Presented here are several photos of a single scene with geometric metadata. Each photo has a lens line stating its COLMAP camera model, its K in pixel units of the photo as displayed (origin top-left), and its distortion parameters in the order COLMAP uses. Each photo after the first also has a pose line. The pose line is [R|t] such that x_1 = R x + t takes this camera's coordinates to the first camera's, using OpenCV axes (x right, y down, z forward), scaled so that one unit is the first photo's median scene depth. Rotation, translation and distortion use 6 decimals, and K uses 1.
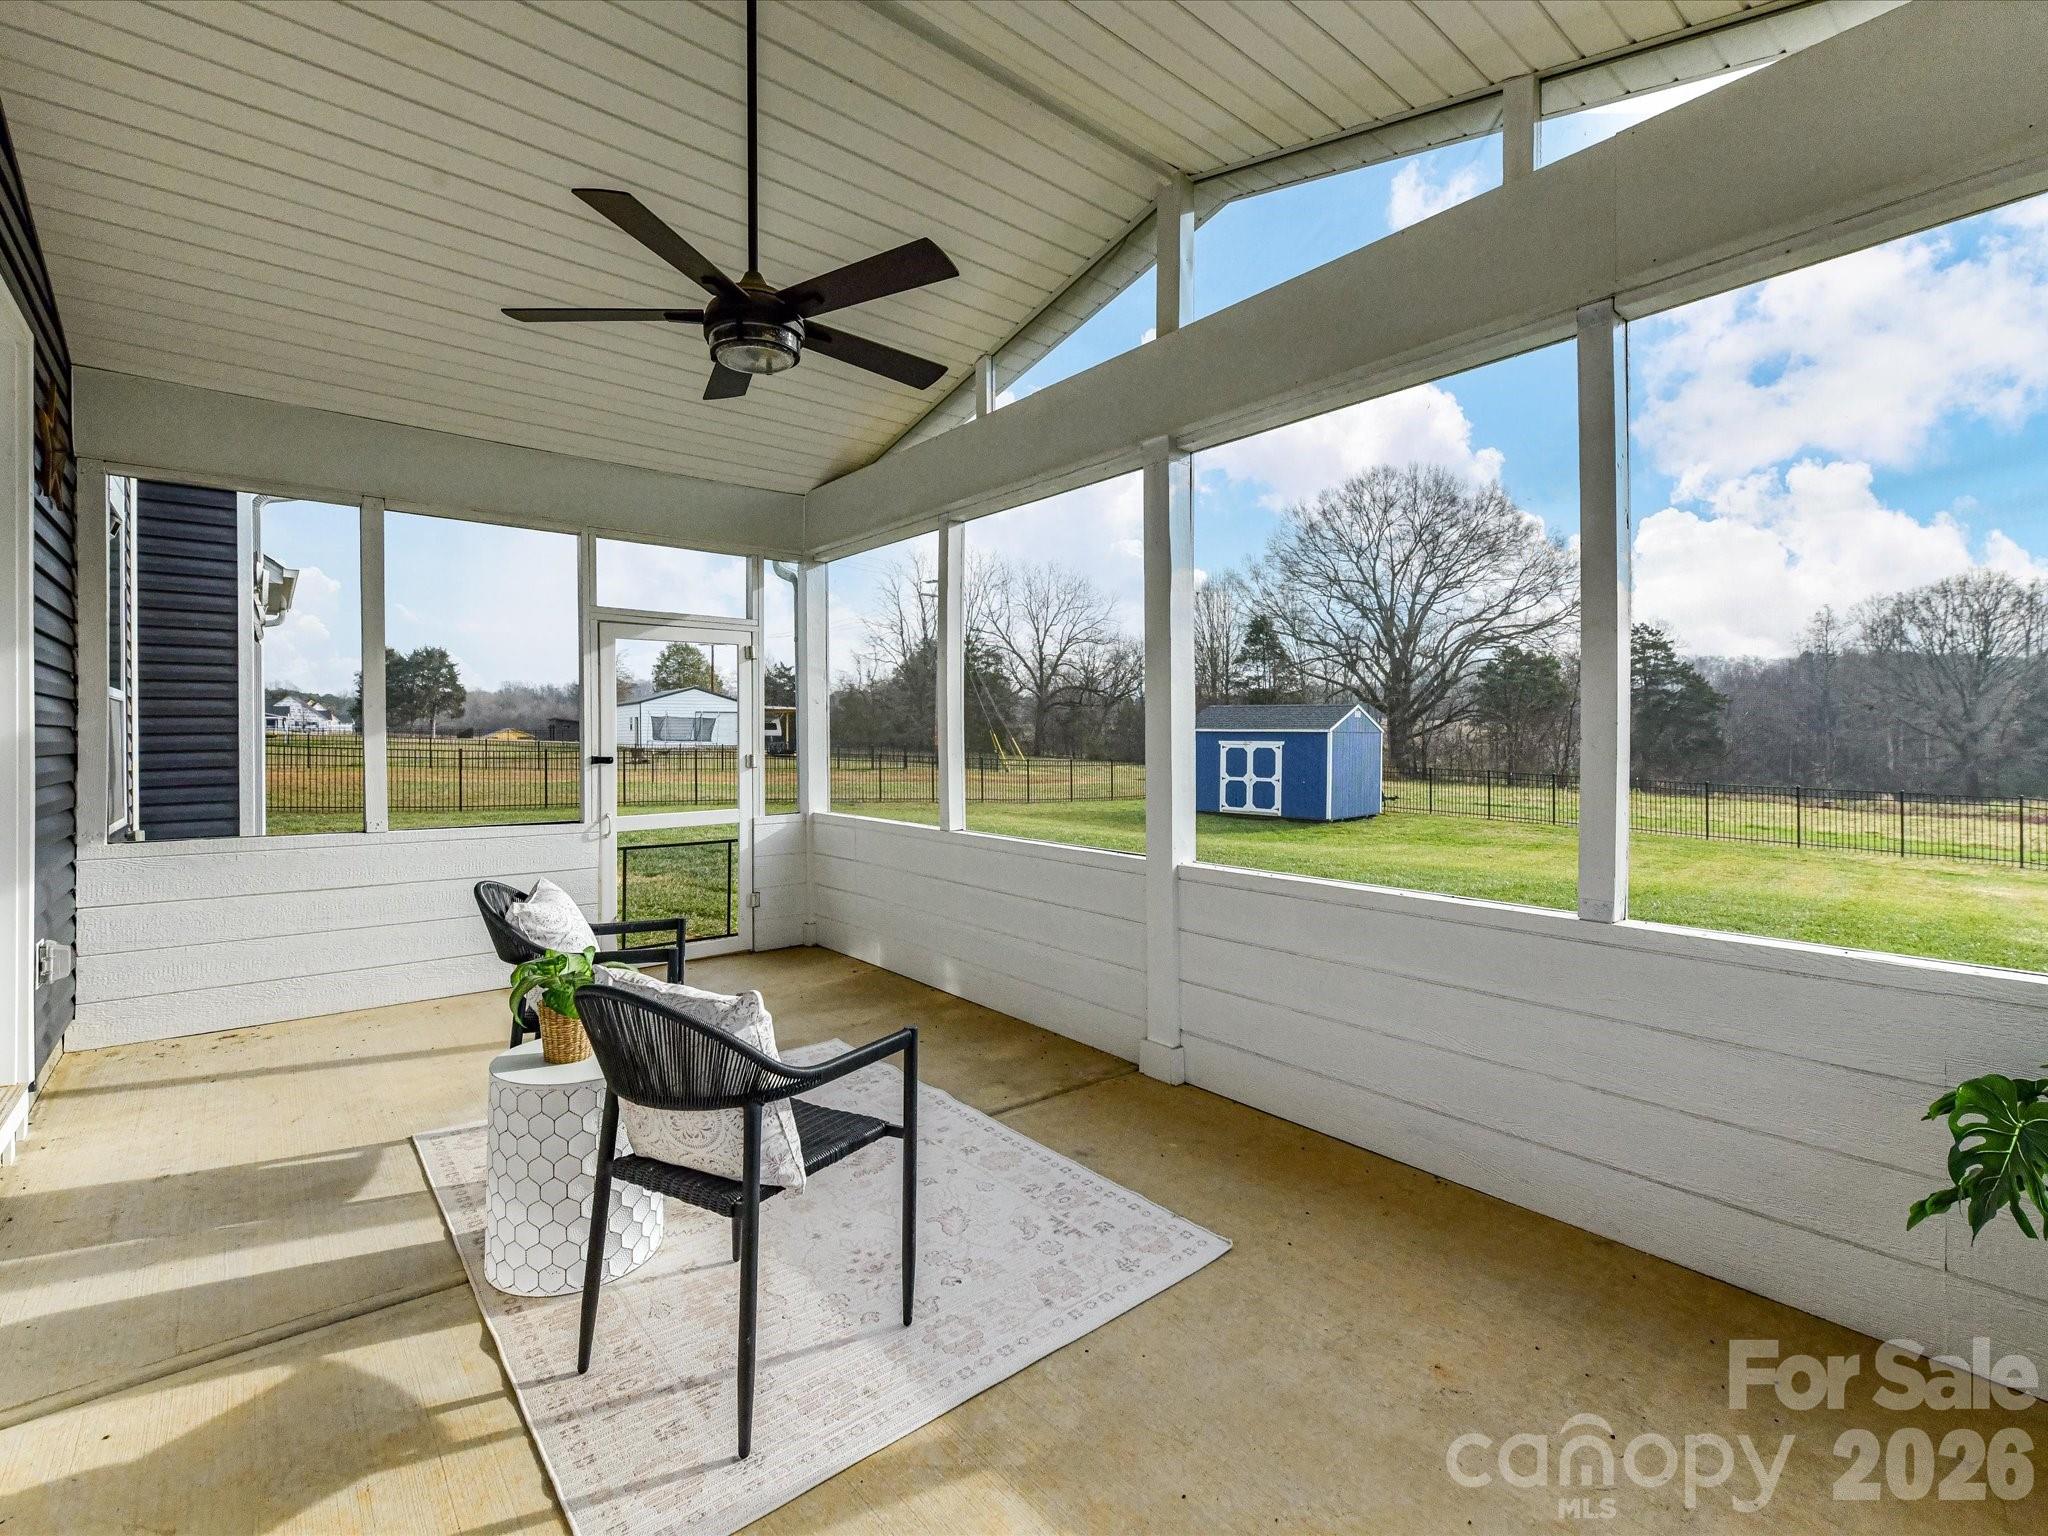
lens RADIAL K [[911.7, 0, 1011.4], [0, 911.7, 740.9], [0, 0, 1]] dist [-0.001151, -0.000930]
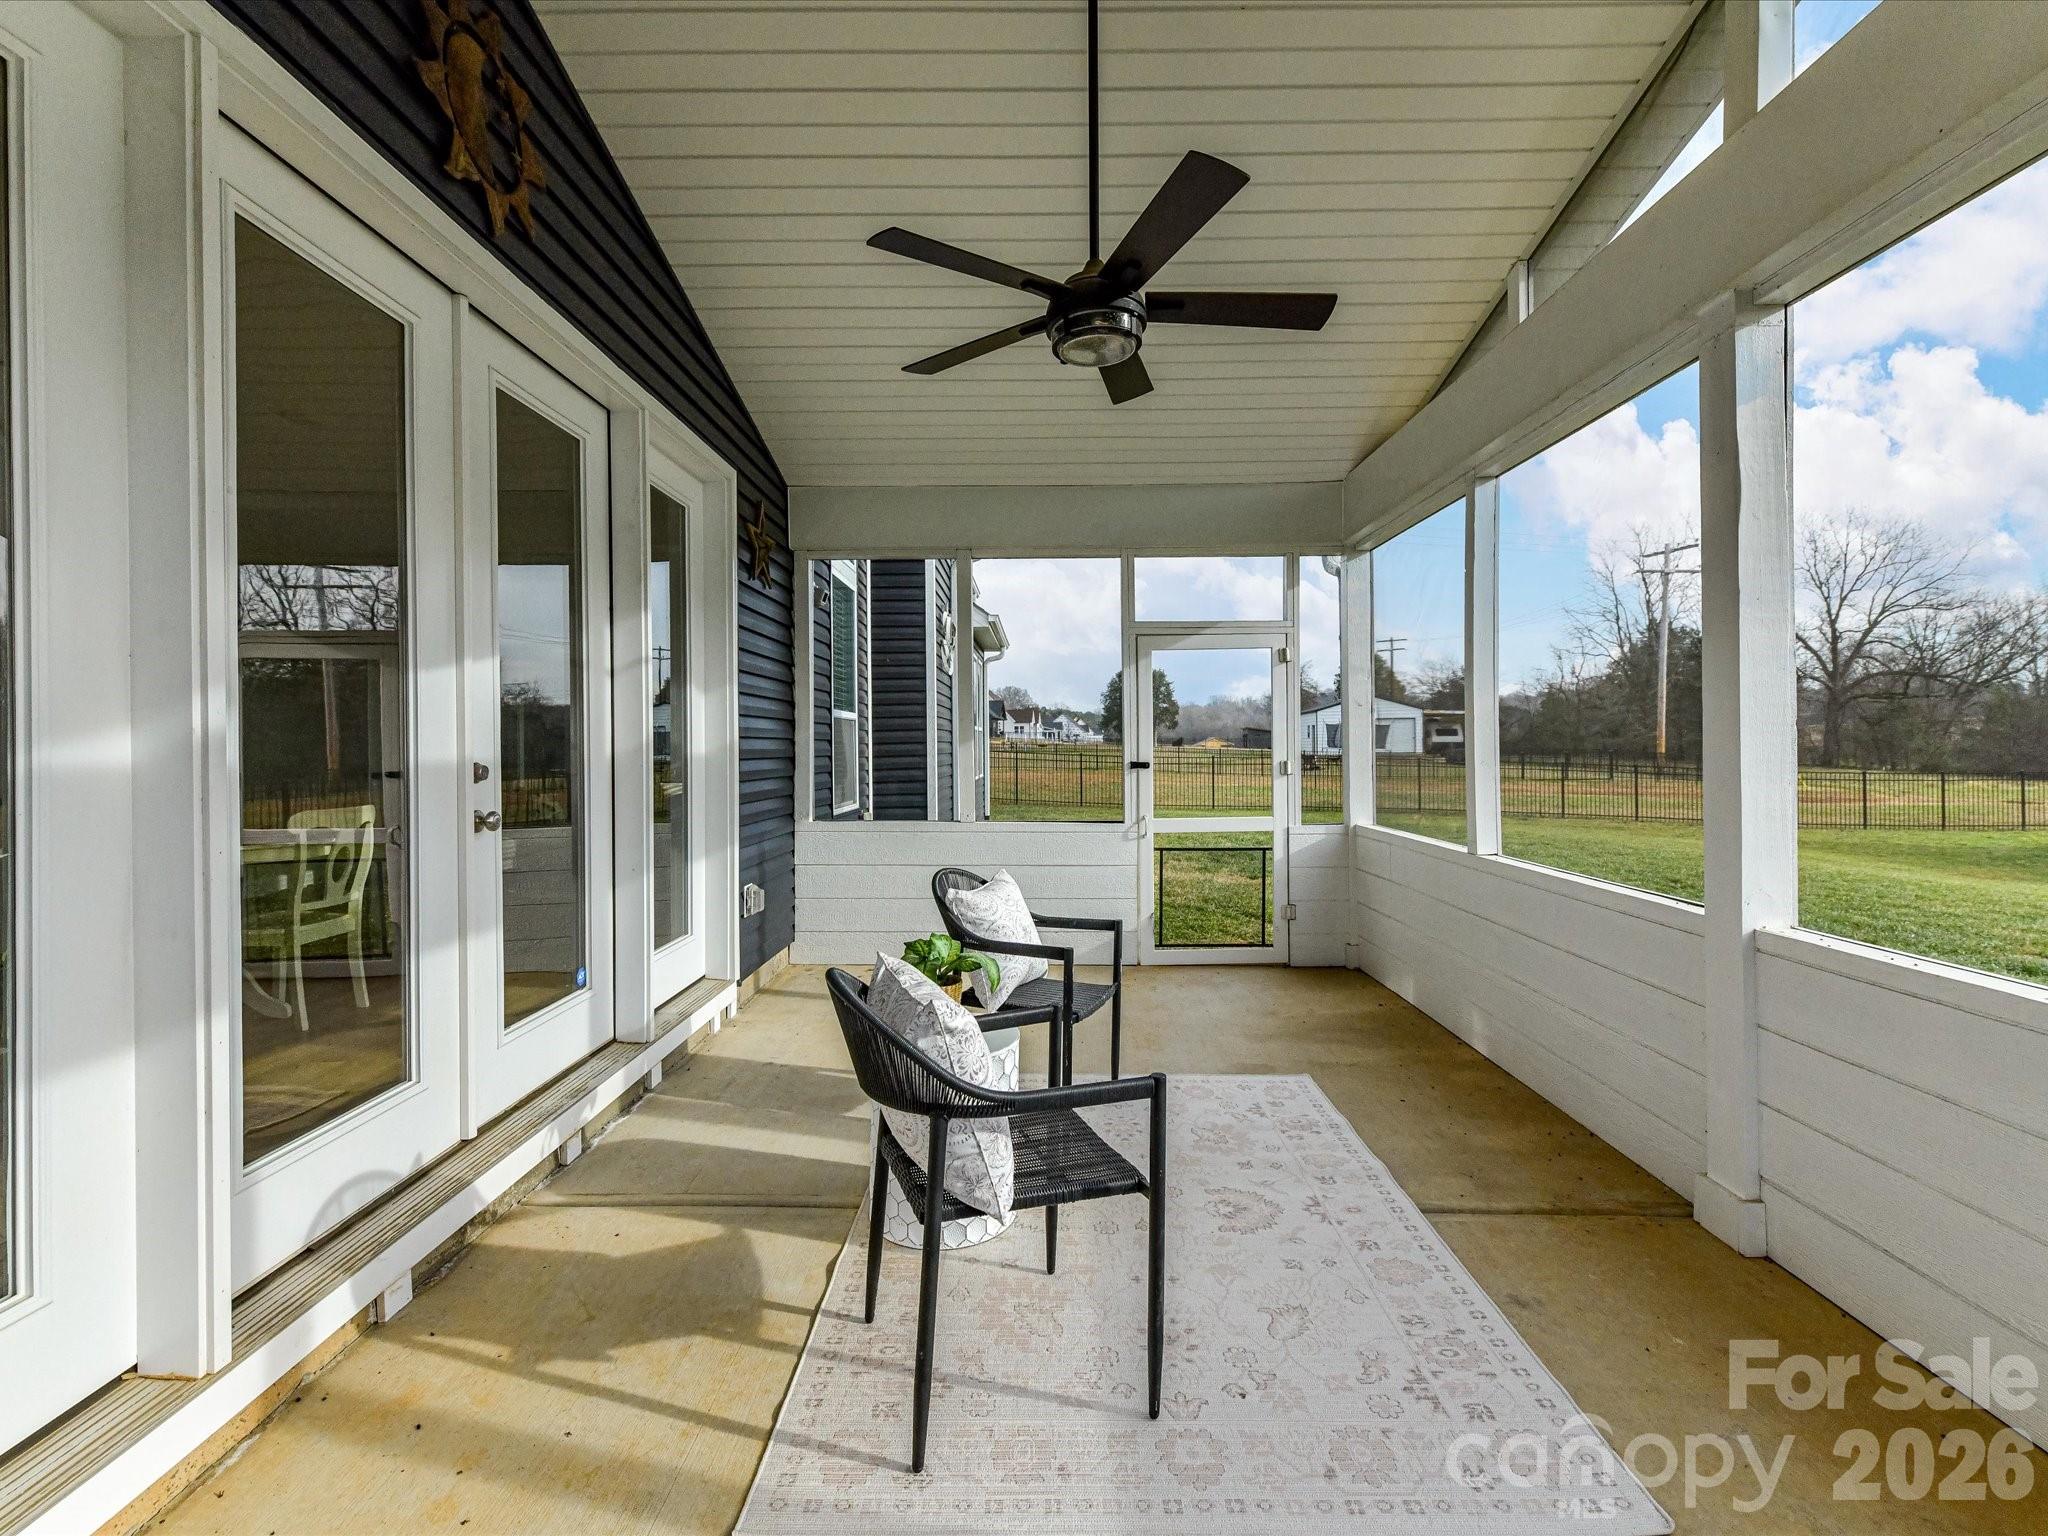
lens RADIAL K [[909.7, 0, 1046.1], [0, 909.7, 752.5], [0, 0, 1]] dist [0.000553, -0.000520]
pose [[0.772189, -0.000180, -0.635393, 0.143372], [0.003324, 0.999987, 0.003755, 0.001958], [0.635384, -0.005012, 0.772180, 0.108473]]
